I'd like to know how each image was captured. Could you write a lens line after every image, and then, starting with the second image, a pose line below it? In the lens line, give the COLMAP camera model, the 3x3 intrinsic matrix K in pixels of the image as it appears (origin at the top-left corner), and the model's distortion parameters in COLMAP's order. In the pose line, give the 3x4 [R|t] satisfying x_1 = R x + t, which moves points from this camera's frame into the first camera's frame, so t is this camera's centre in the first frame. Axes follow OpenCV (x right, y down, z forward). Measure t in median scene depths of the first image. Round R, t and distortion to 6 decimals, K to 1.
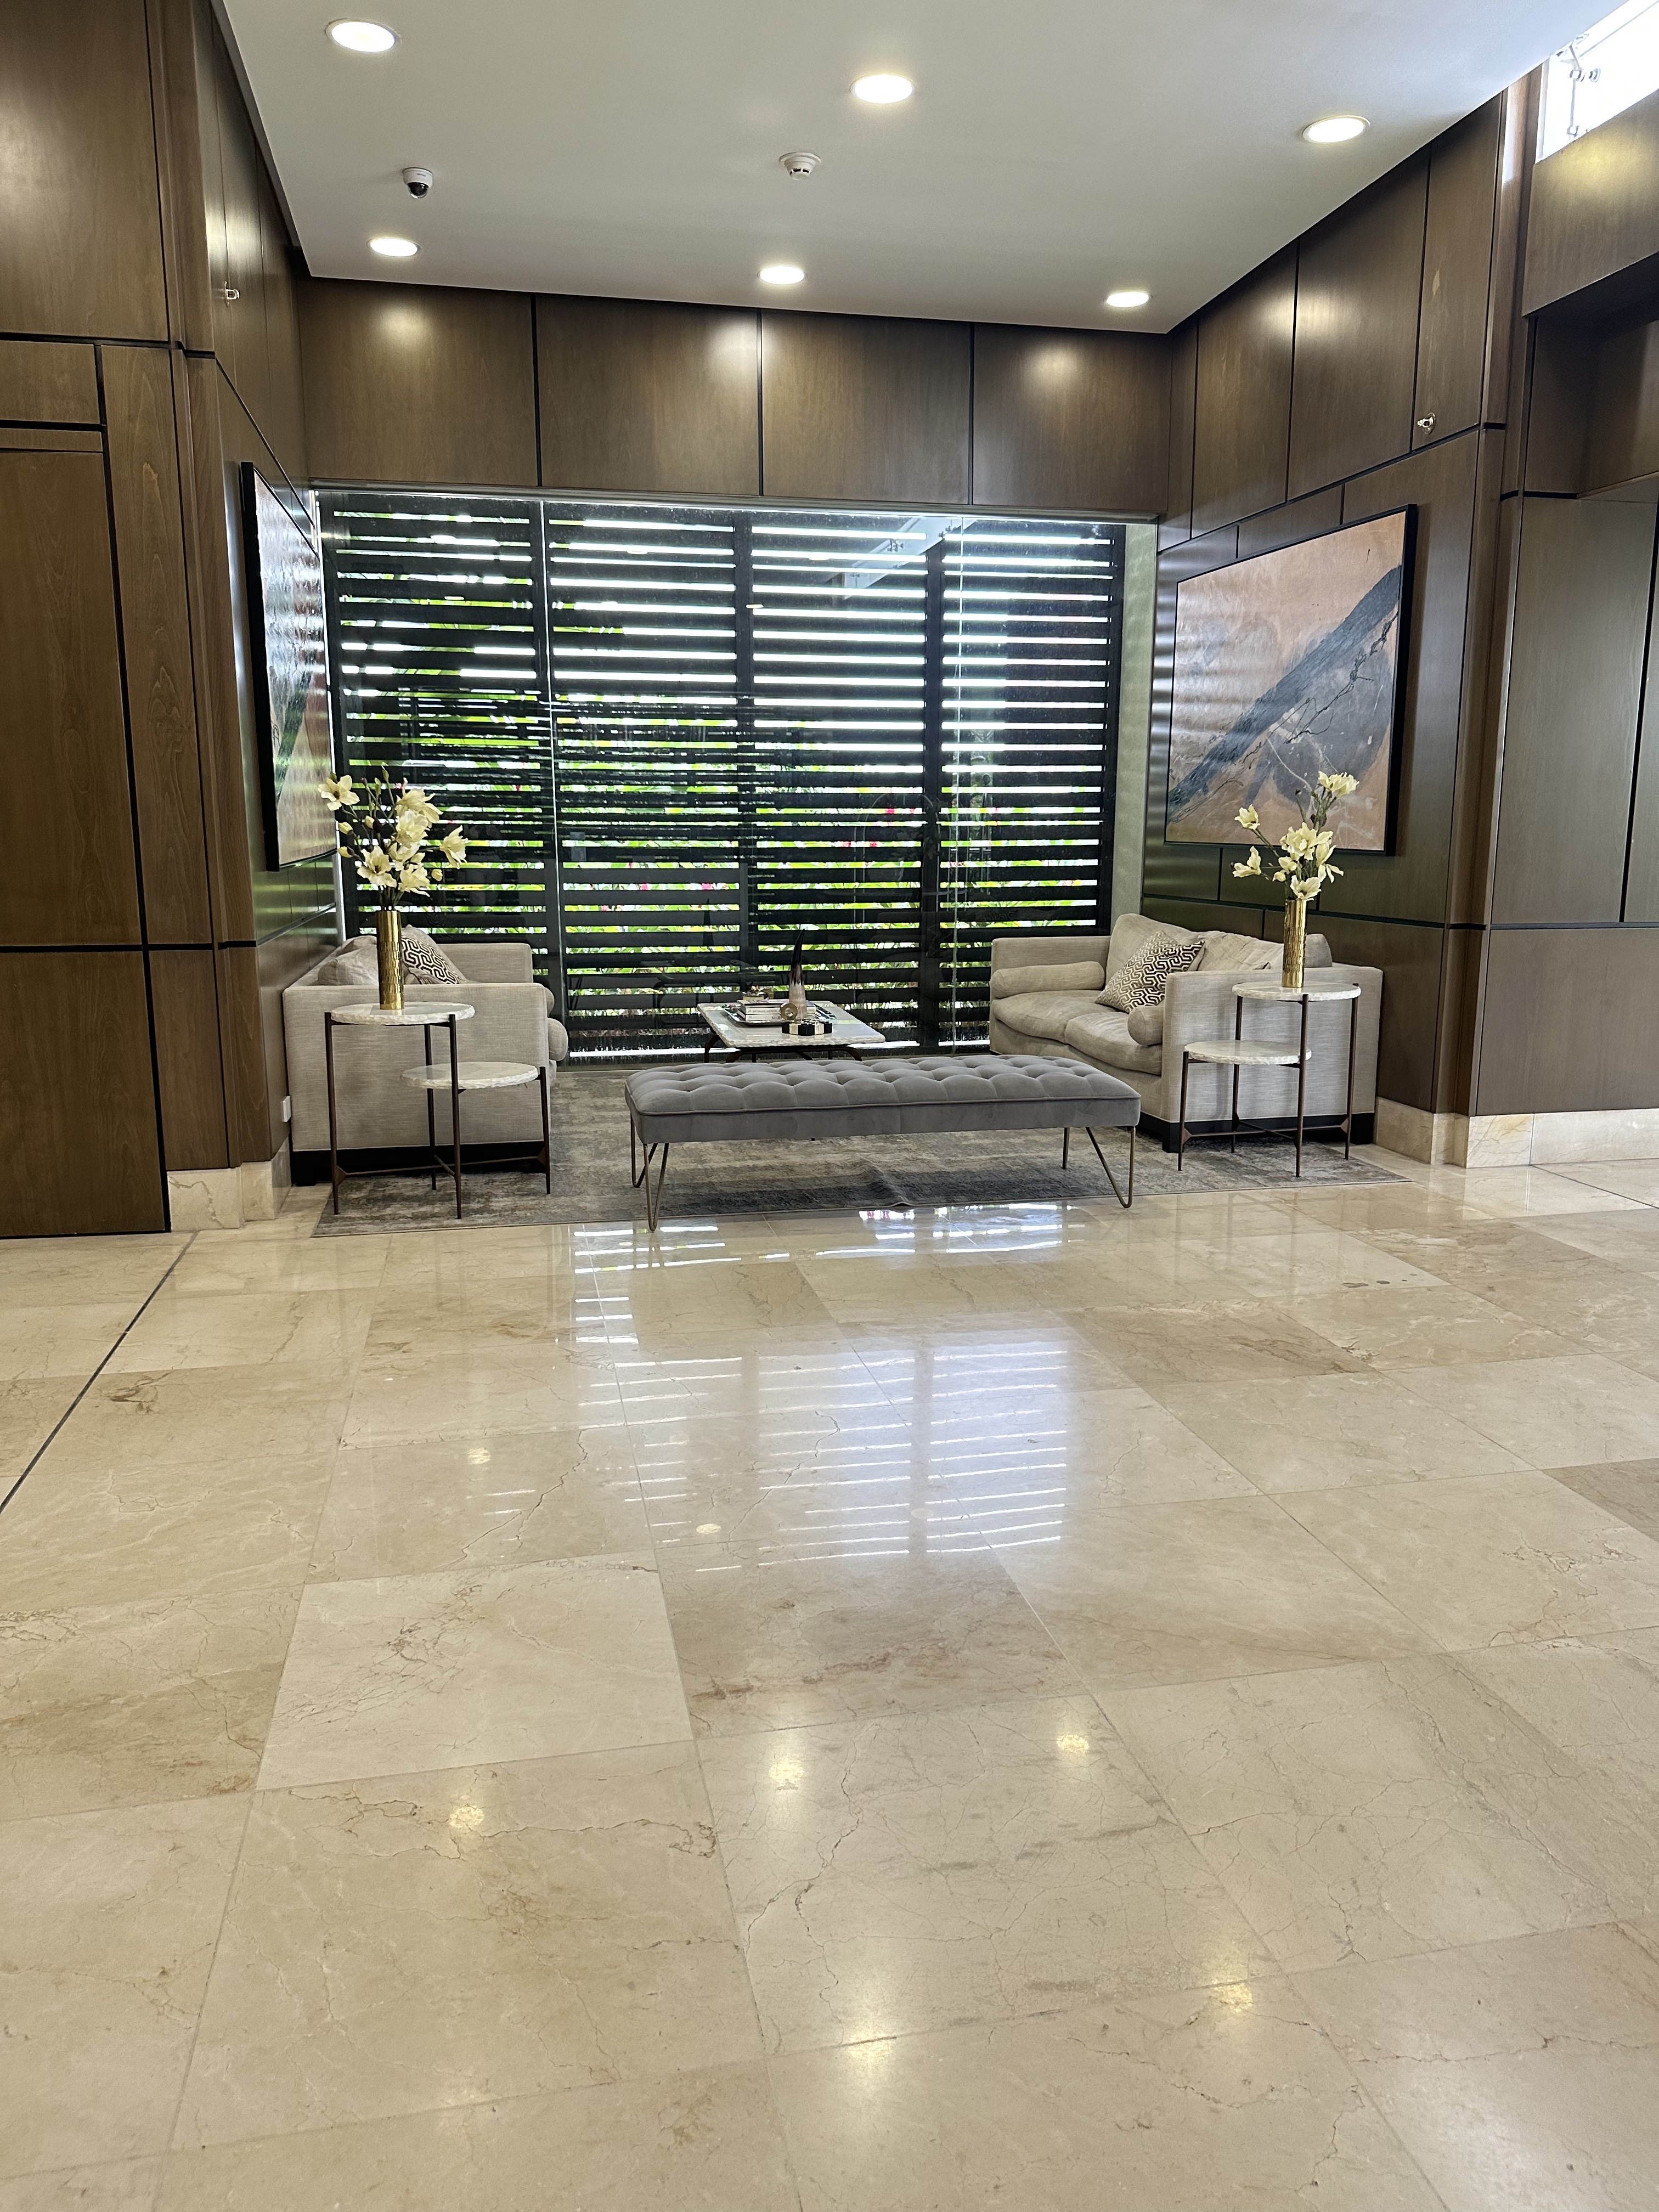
lens RADIAL K [[1536.3, 0, 826.2], [0, 1536.3, 1104.5], [0, 0, 1]] dist [0.049482, -0.059836]
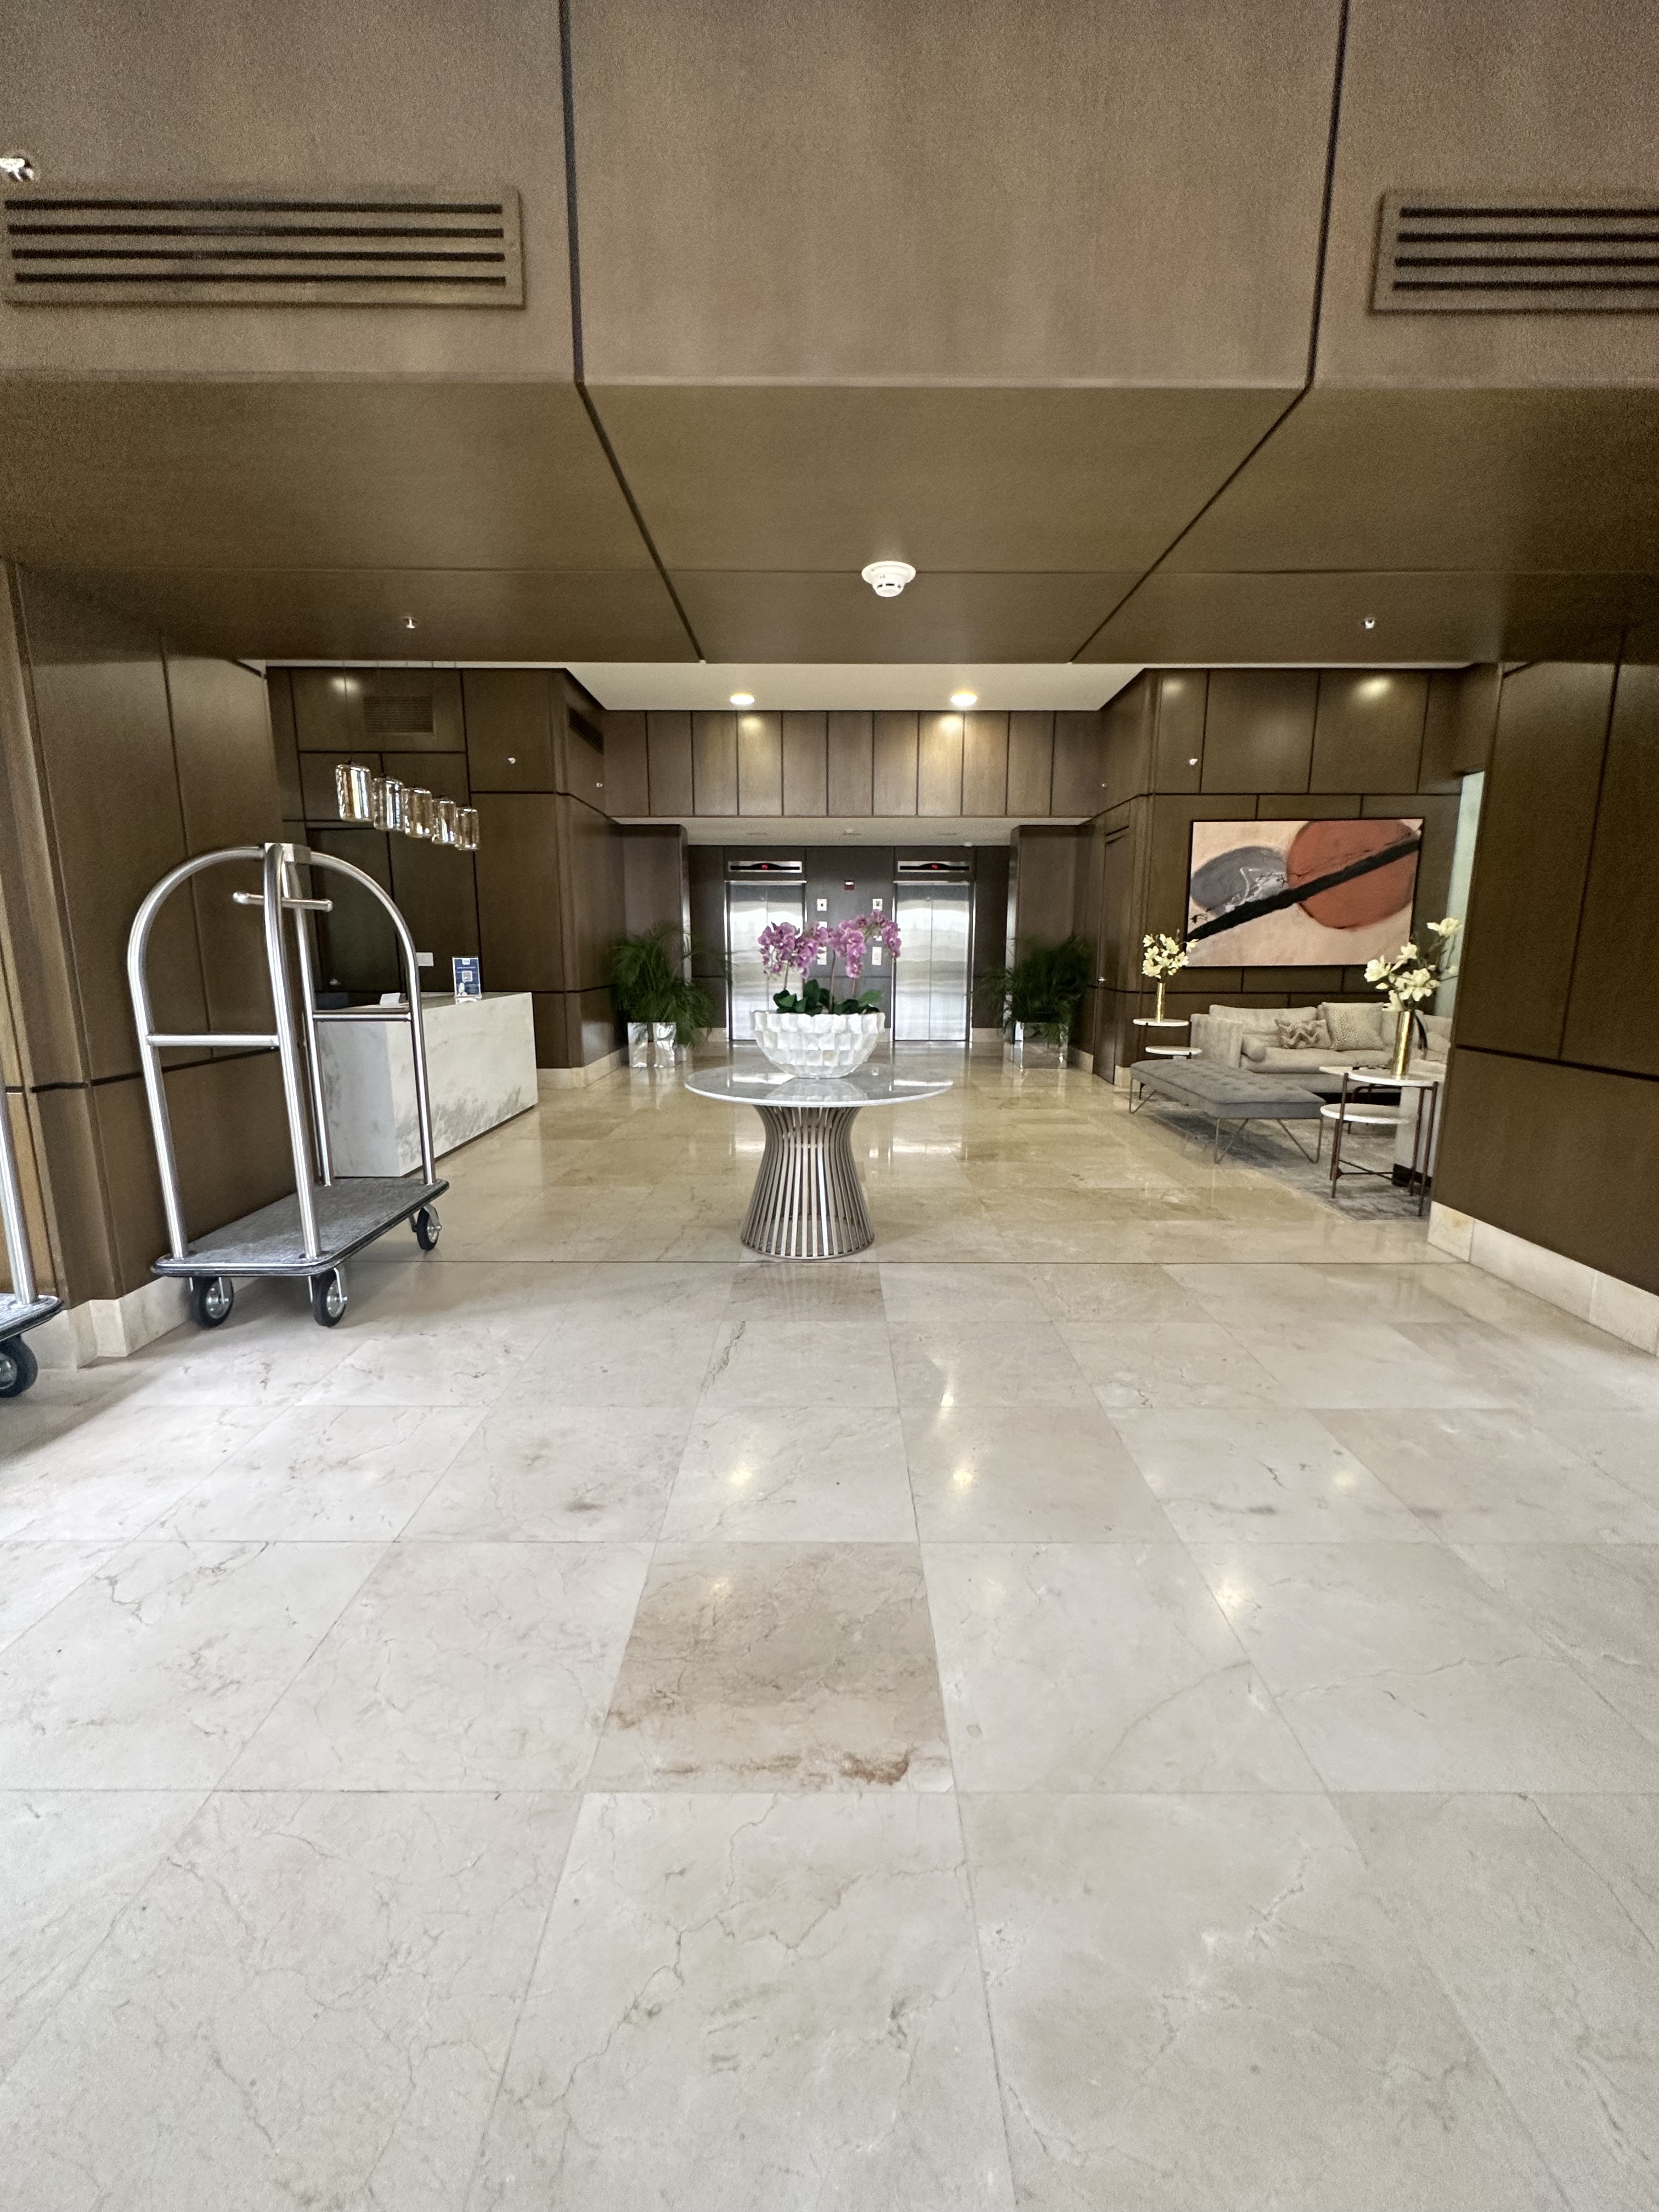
lens RADIAL K [[916.5, 0, 825.1], [0, 916.5, 1112.4], [0, 0, 1]] dist [-0.003182, 0.001175]
pose [[-0.199602, 0.180123, -0.963179, 1.434626], [-0.174667, 0.960677, 0.215852, -0.156135], [0.964184, 0.211320, -0.160291, 0.776800]]
